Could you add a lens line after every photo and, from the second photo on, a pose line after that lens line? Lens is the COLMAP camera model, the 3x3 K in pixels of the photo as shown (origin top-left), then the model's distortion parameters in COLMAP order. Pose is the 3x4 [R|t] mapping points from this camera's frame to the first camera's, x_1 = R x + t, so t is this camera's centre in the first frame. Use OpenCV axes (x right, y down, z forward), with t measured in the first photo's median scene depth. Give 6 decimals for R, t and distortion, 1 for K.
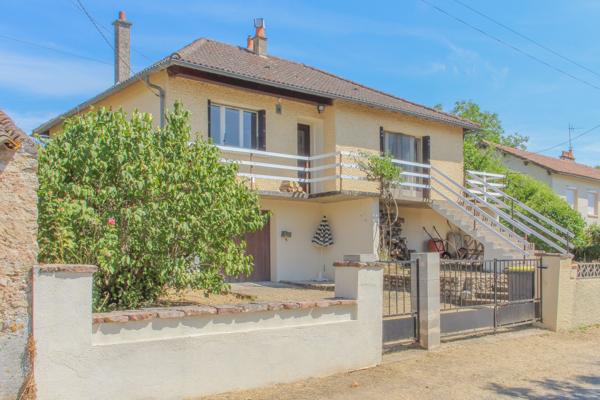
lens RADIAL K [[579.6, 0, 300.0], [0, 579.6, 200.0], [0, 0, 1]] dist [-0.110494, 0.002102]
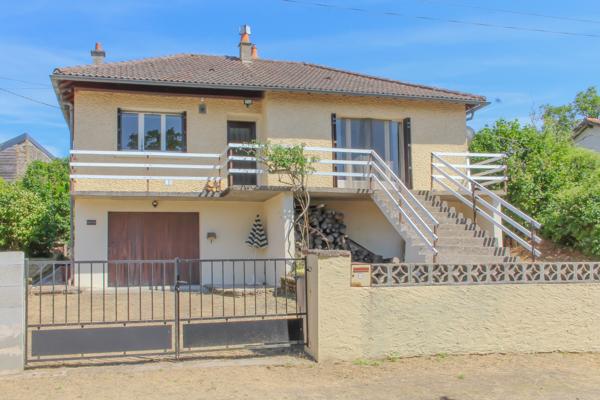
lens RADIAL K [[515.1, 0, 300.0], [0, 515.1, 200.0], [0, 0, 1]] dist [-0.158348, 0.141636]
pose [[0.908911, -0.062097, -0.412340, 0.460704], [0.053210, 0.998038, -0.033012, 0.035274], [0.413581, 0.008064, 0.910432, 0.276989]]
